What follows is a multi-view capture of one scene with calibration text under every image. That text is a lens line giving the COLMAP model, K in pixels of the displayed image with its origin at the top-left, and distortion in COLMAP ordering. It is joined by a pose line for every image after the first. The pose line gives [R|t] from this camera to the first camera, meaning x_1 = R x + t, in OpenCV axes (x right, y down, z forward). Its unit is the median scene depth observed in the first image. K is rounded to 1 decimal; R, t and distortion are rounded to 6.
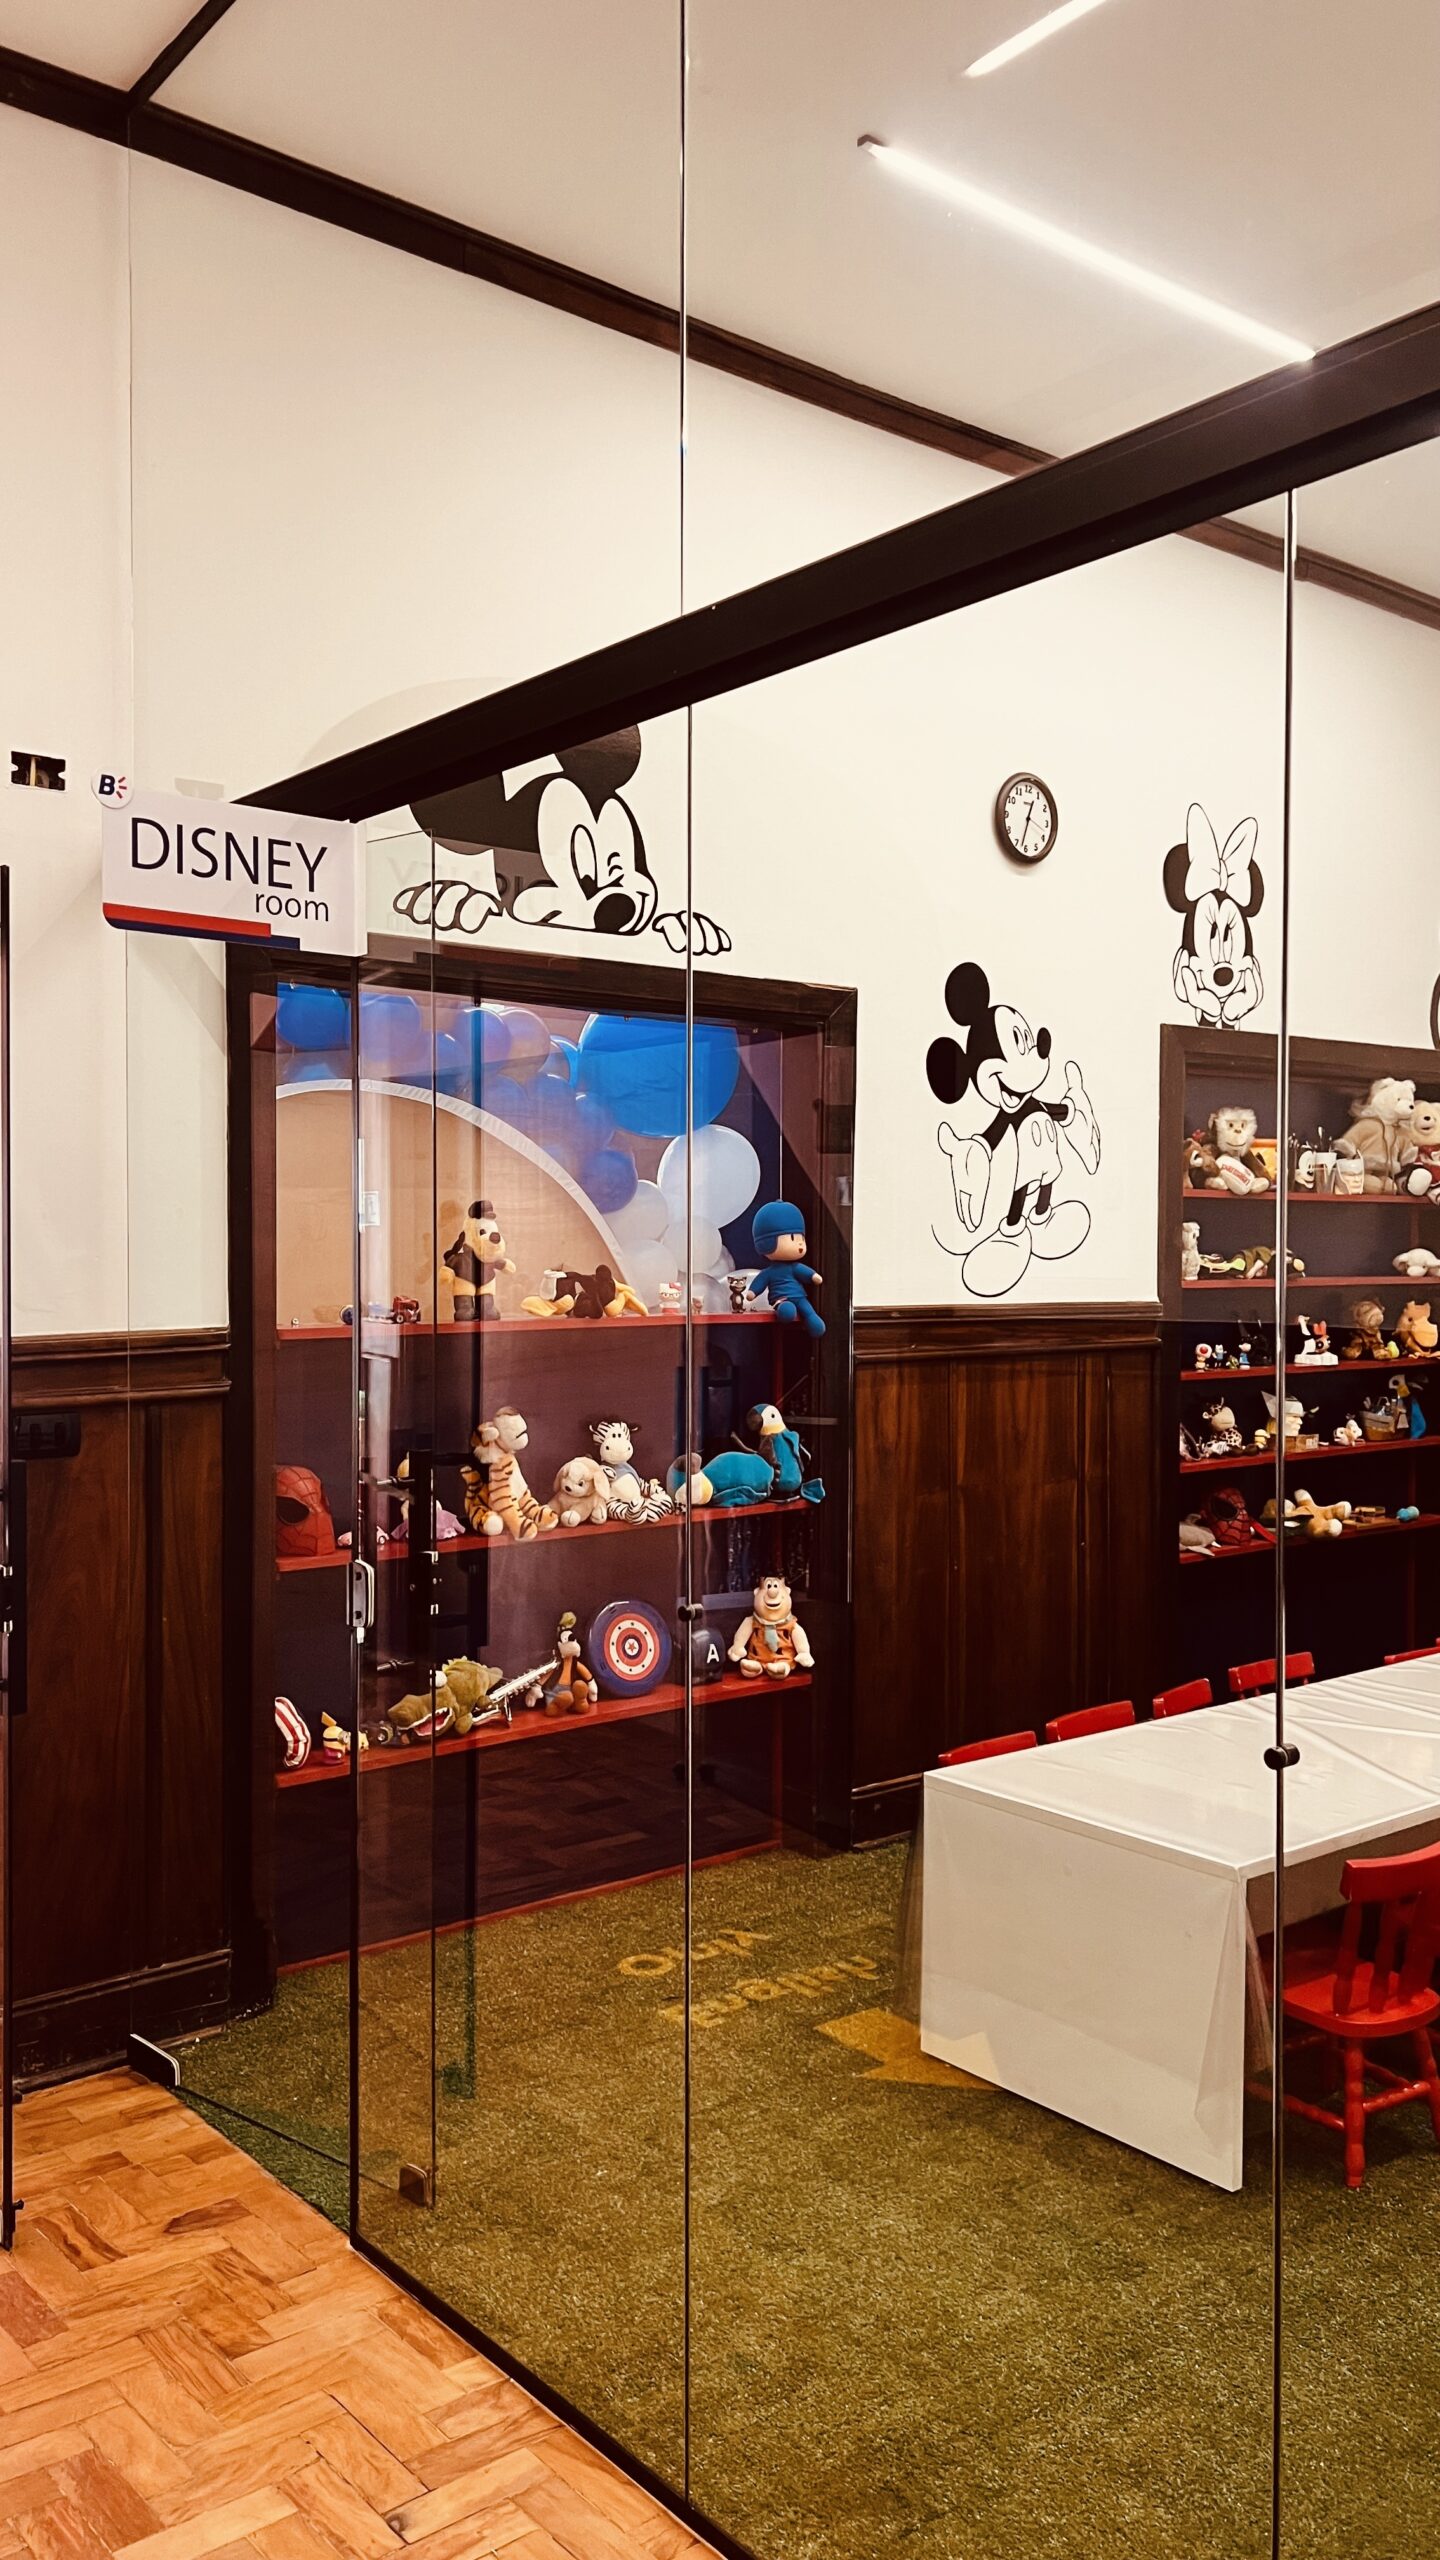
lens RADIAL K [[1914.9, 0, 717.5], [0, 1914.9, 1308.8], [0, 0, 1]] dist [0.149690, -0.204357]
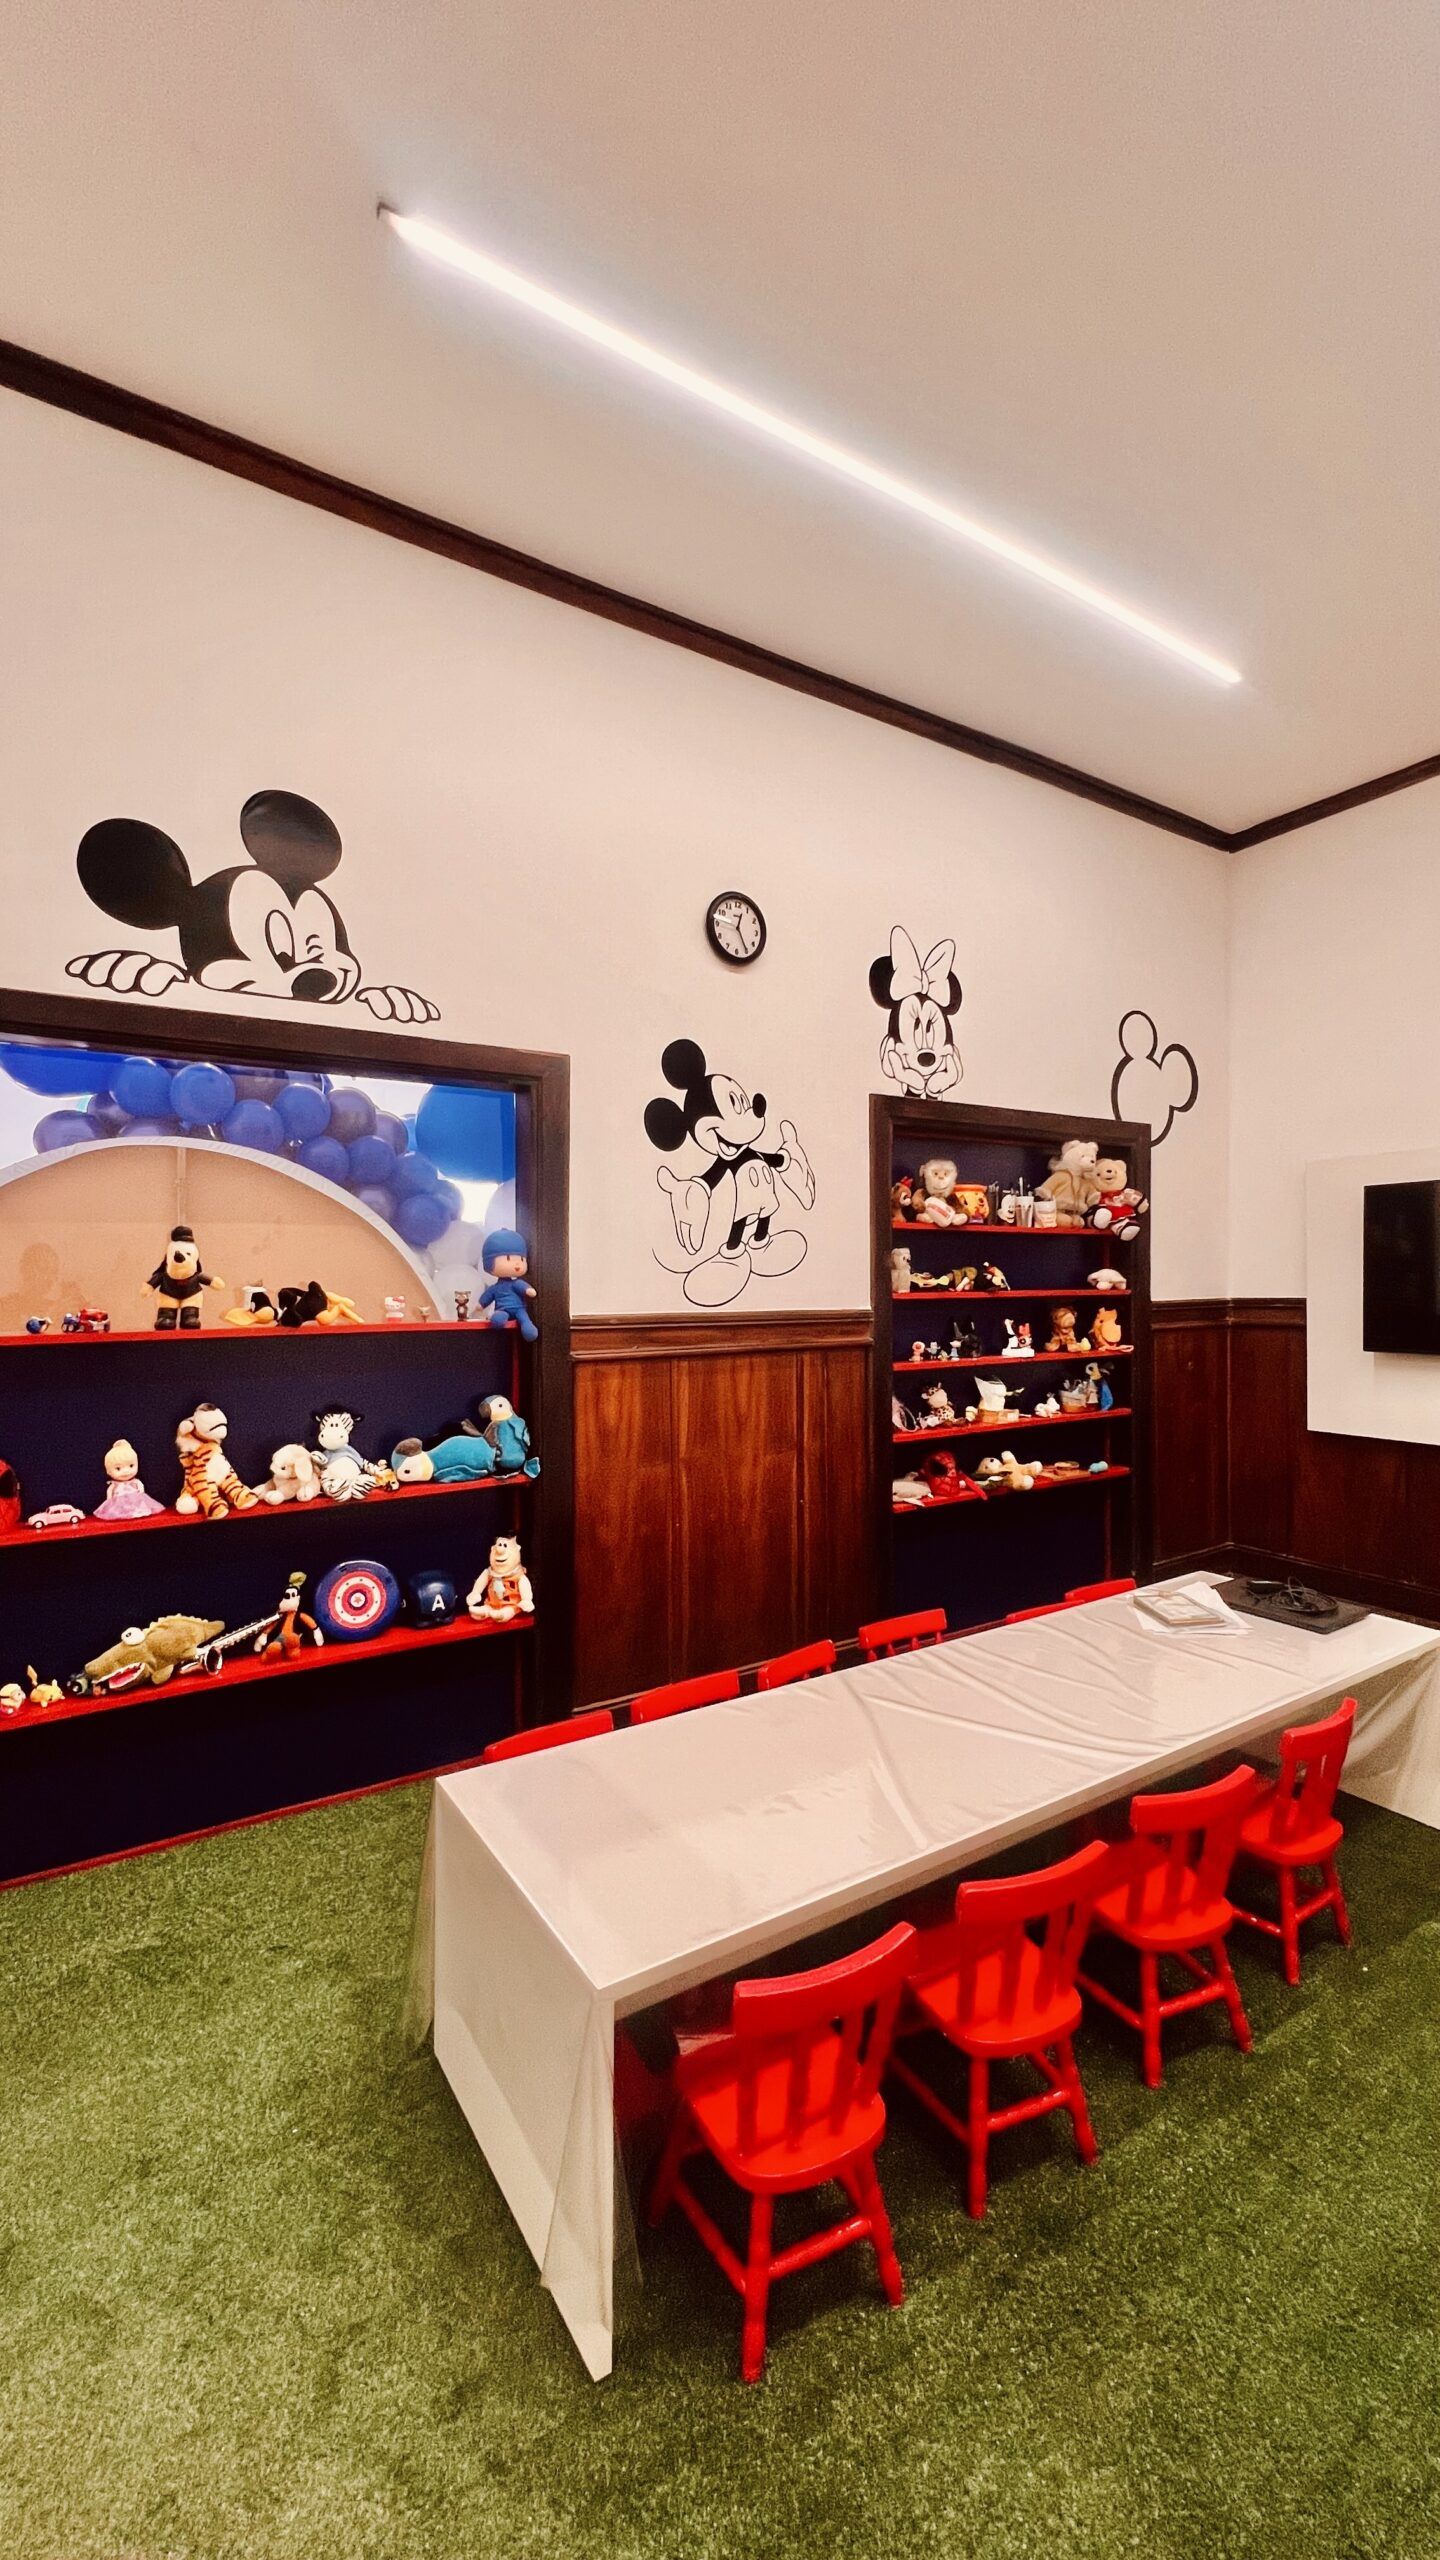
lens RADIAL K [[1023.4, 0, 720.4], [0, 1023.4, 1292.5], [0, 0, 1]] dist [0.012223, 0.000002]
pose [[0.993547, -0.004509, -0.113333, 0.223564], [0.002522, 0.999841, -0.017670, -0.003587], [0.113394, 0.017270, 0.993400, 0.339975]]
